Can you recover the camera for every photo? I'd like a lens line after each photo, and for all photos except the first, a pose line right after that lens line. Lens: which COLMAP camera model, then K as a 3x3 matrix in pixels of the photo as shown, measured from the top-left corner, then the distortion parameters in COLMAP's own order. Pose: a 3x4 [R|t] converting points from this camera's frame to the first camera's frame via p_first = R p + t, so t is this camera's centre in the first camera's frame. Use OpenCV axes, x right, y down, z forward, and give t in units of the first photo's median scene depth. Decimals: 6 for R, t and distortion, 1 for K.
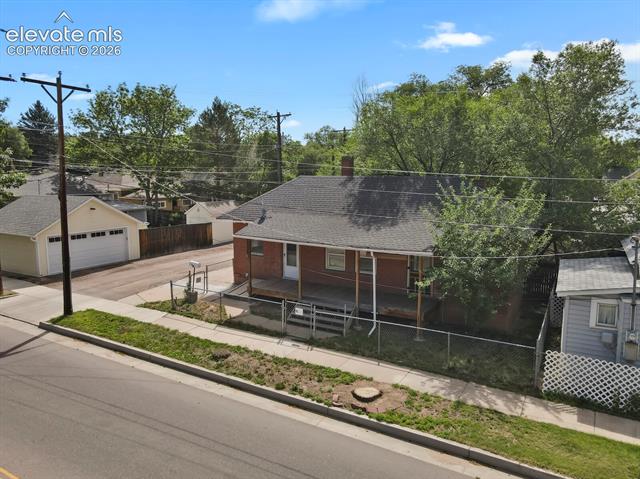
lens RADIAL K [[467.0, 0, 320.0], [0, 467.0, 239.5], [0, 0, 1]] dist [0.013118, 0.004499]
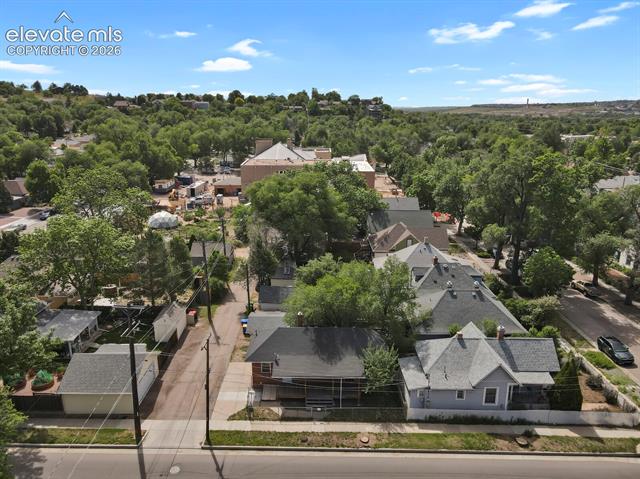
lens RADIAL K [[467.0, 0, 320.0], [0, 467.0, 239.5], [0, 0, 1]] dist [0.013118, 0.004499]
pose [[0.866161, -0.139152, 0.480002, -1.190627], [0.066451, 0.983994, 0.165348, -1.233189], [-0.495328, -0.111321, 0.861544, -1.138752]]
